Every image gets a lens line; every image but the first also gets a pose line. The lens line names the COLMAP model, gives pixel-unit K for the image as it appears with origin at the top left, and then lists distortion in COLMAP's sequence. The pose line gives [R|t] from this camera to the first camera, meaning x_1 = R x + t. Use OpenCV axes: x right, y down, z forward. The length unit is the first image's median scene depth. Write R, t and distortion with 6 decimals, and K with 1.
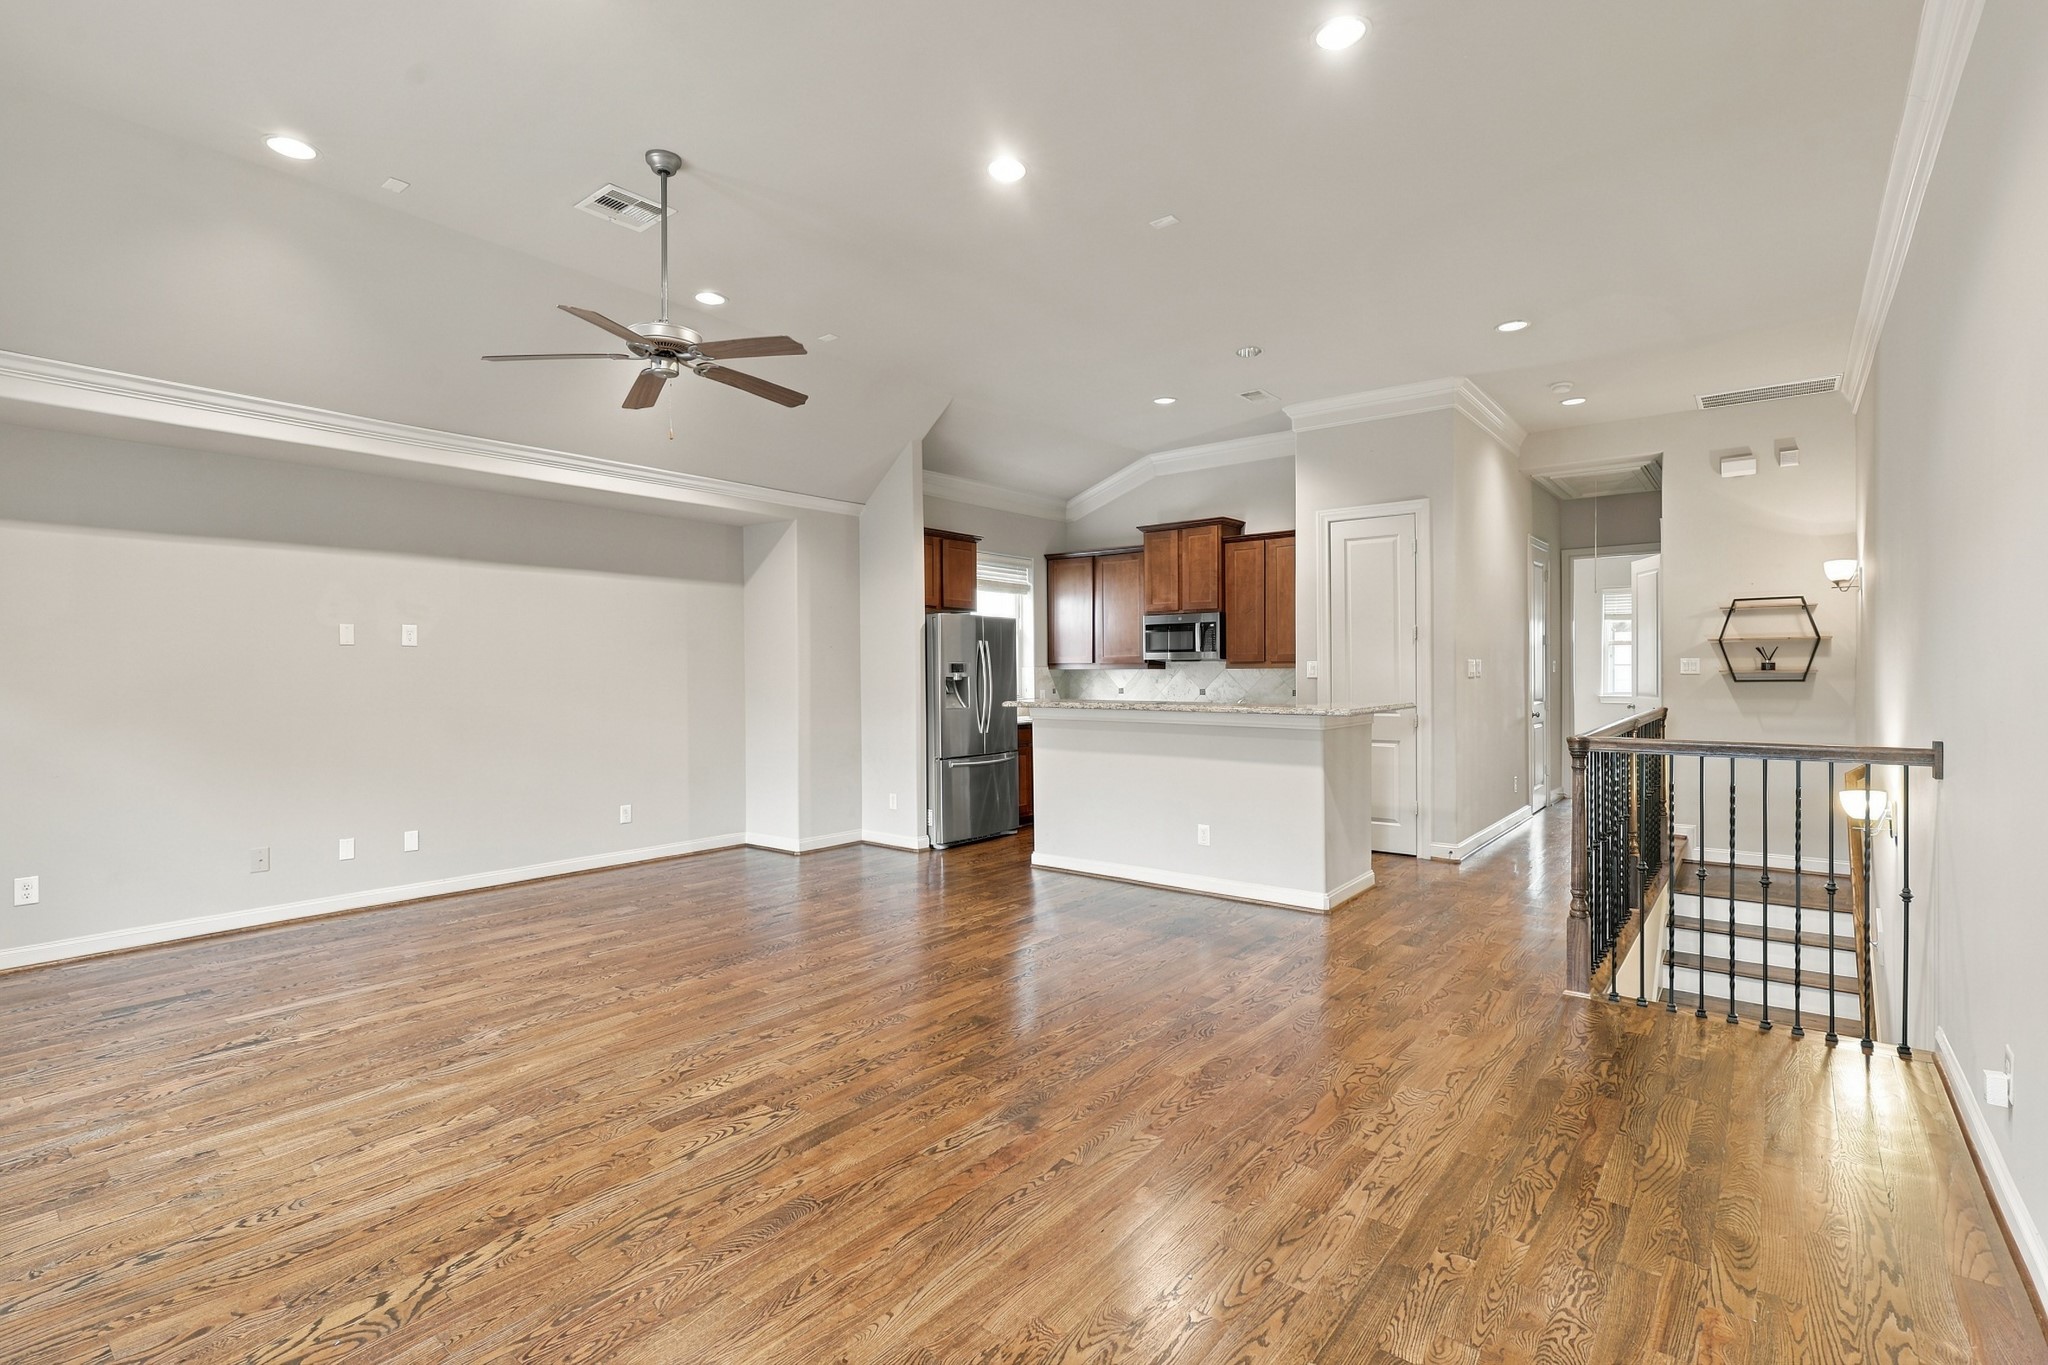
lens RADIAL K [[940.2, 0, 1024.0], [0, 940.2, 682.5], [0, 0, 1]] dist [0.000966, 0.001158]
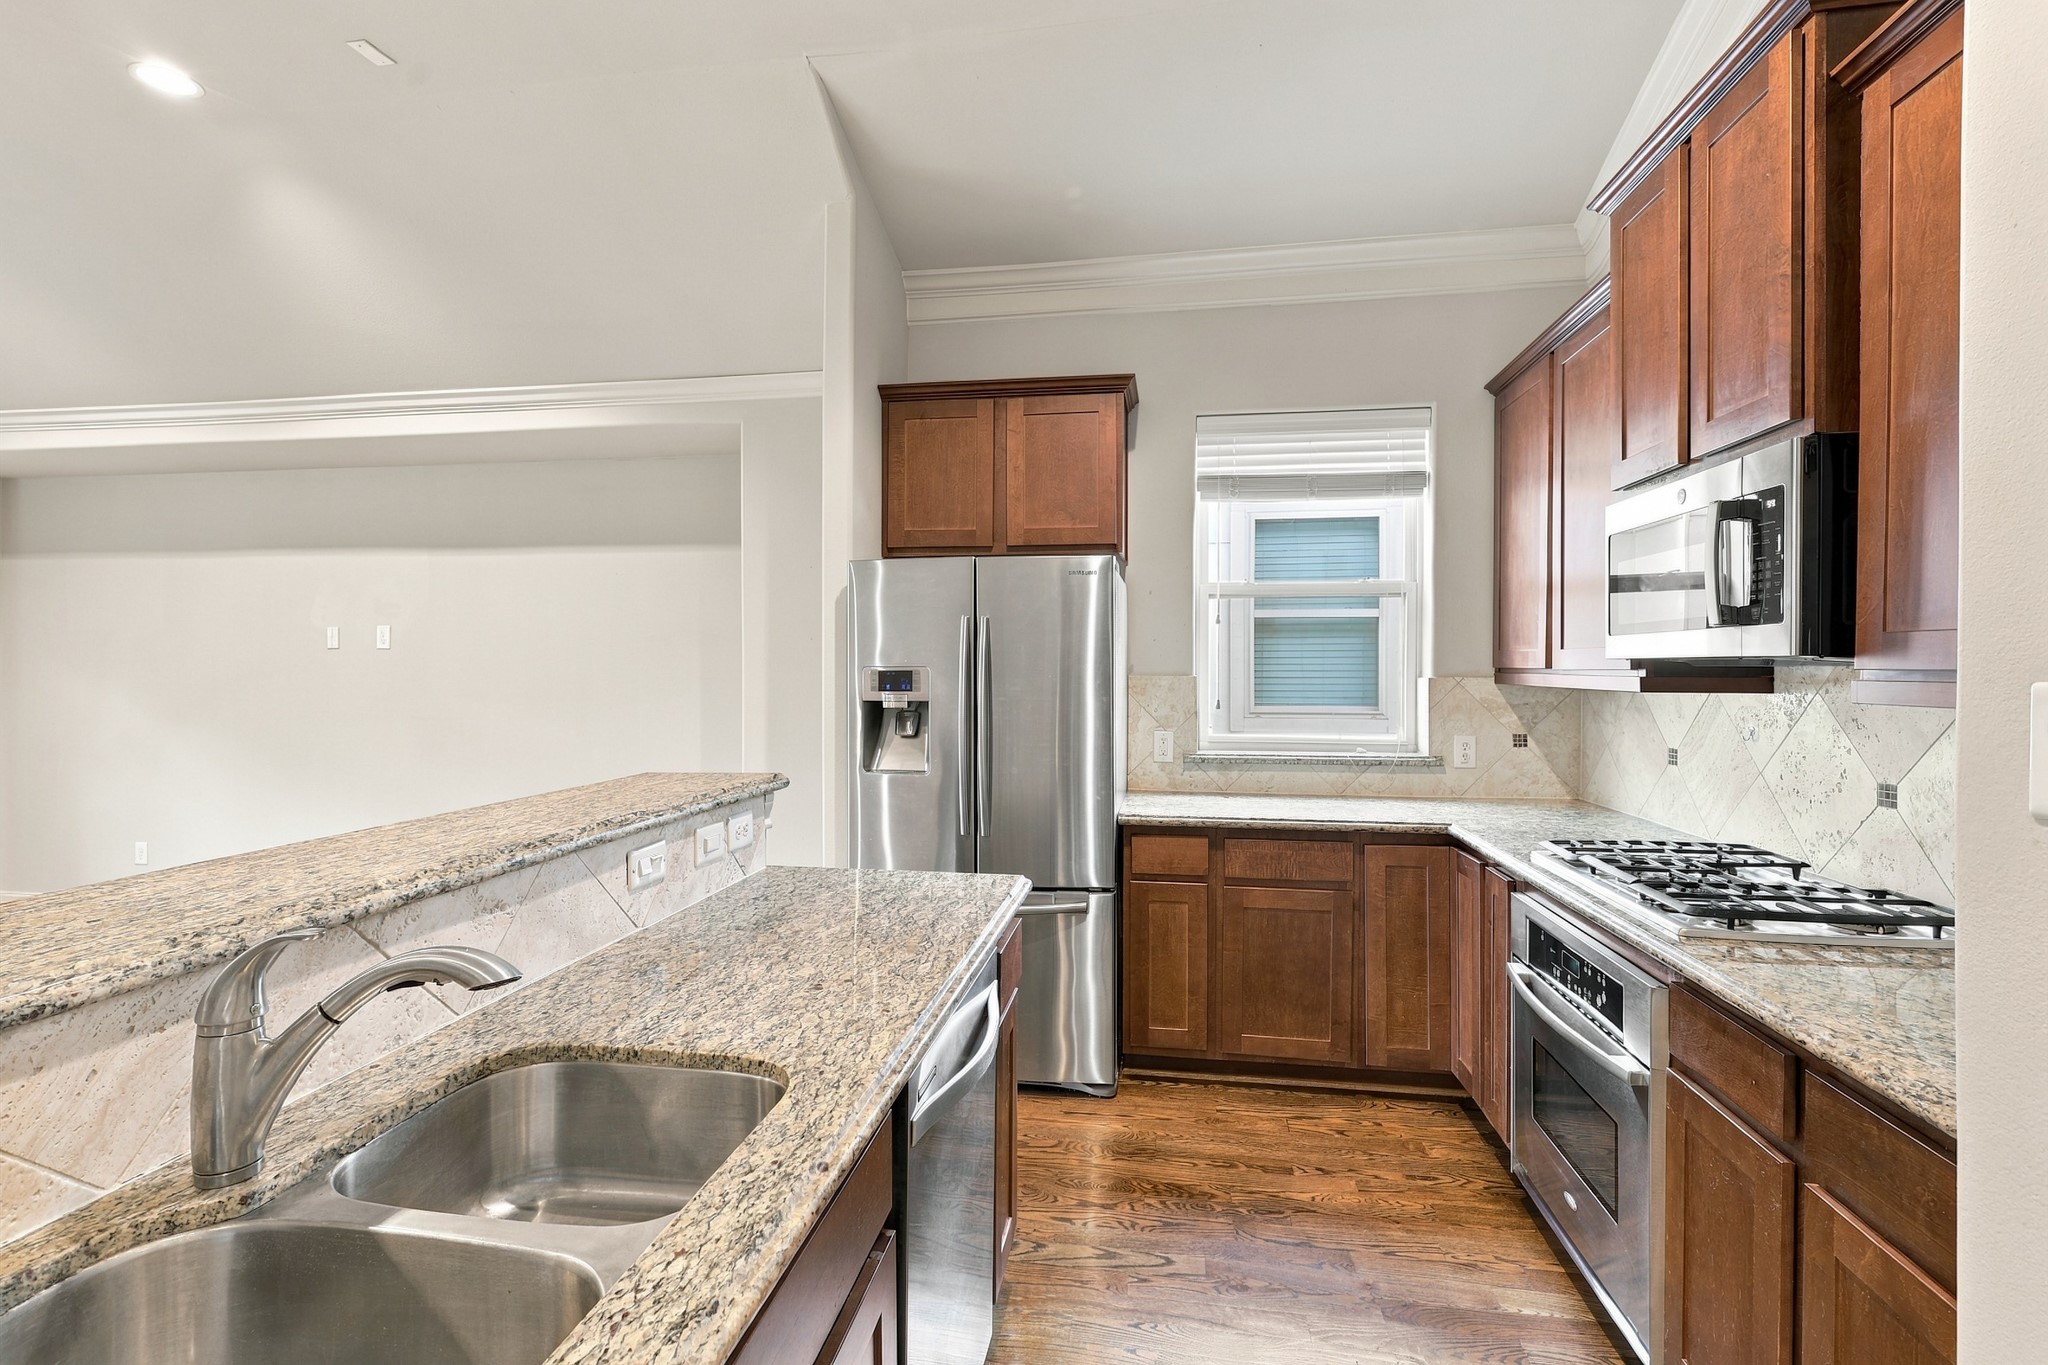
lens RADIAL K [[940.2, 0, 1024.0], [0, 940.2, 682.5], [0, 0, 1]] dist [0.000966, 0.001158]
pose [[0.488862, 0.018421, -0.872166, 0.581390], [-0.016899, 0.999789, 0.011645, -0.034677], [0.872197, 0.009046, 0.489071, 1.401870]]
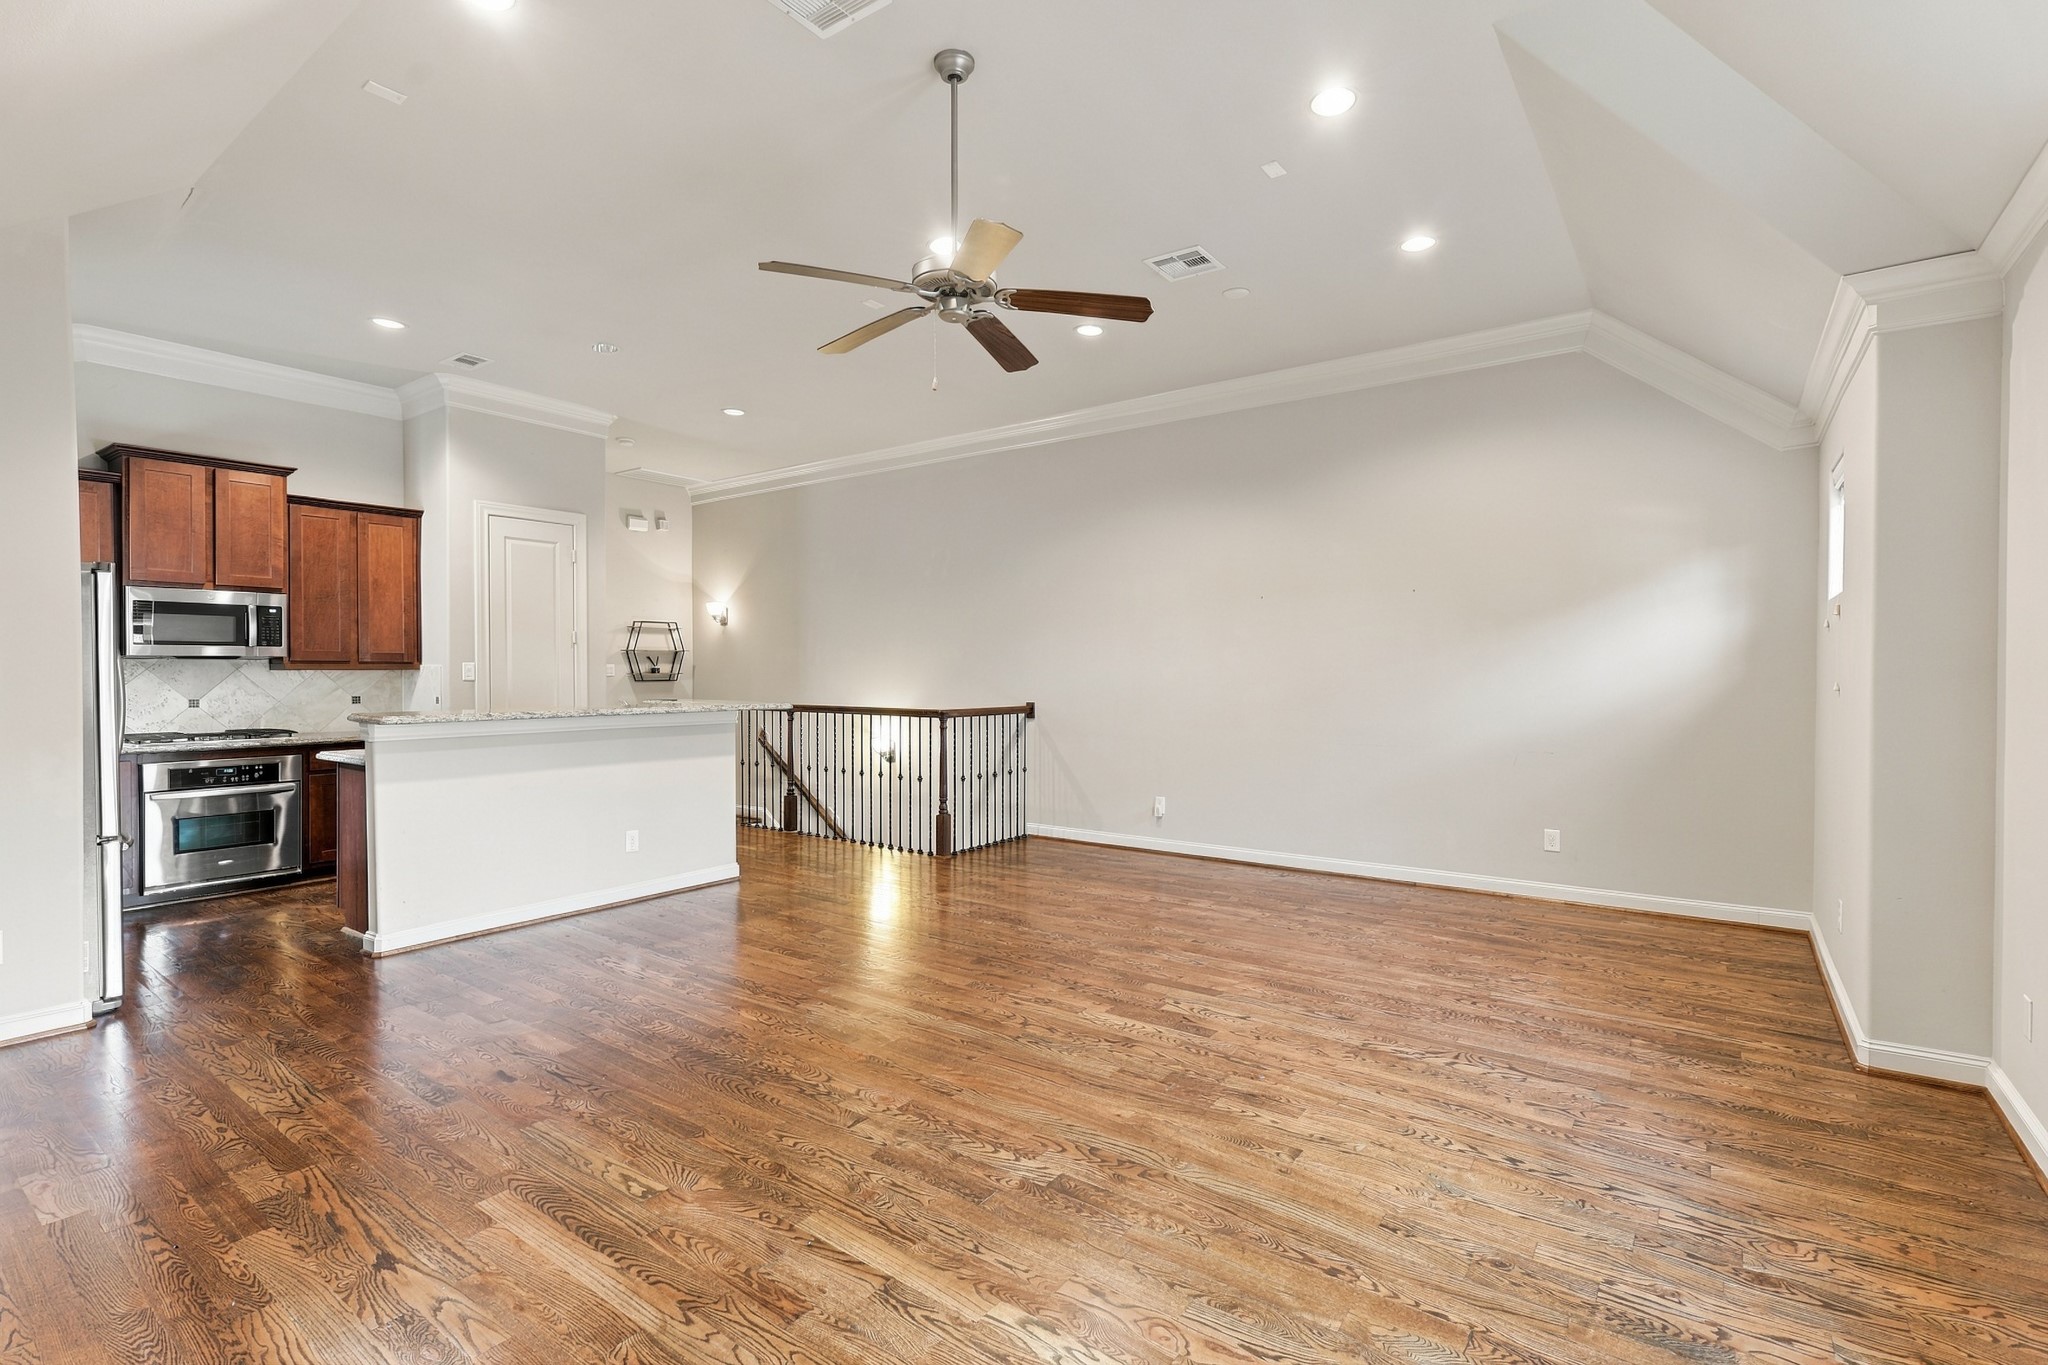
lens RADIAL K [[940.2, 0, 1024.0], [0, 940.2, 682.5], [0, 0, 1]] dist [0.000966, 0.001158]
pose [[-0.042193, -0.008124, 0.999076, -1.052542], [0.014792, 0.999852, 0.008755, -0.005980], [-0.999000, 0.015148, -0.042067, 0.838309]]
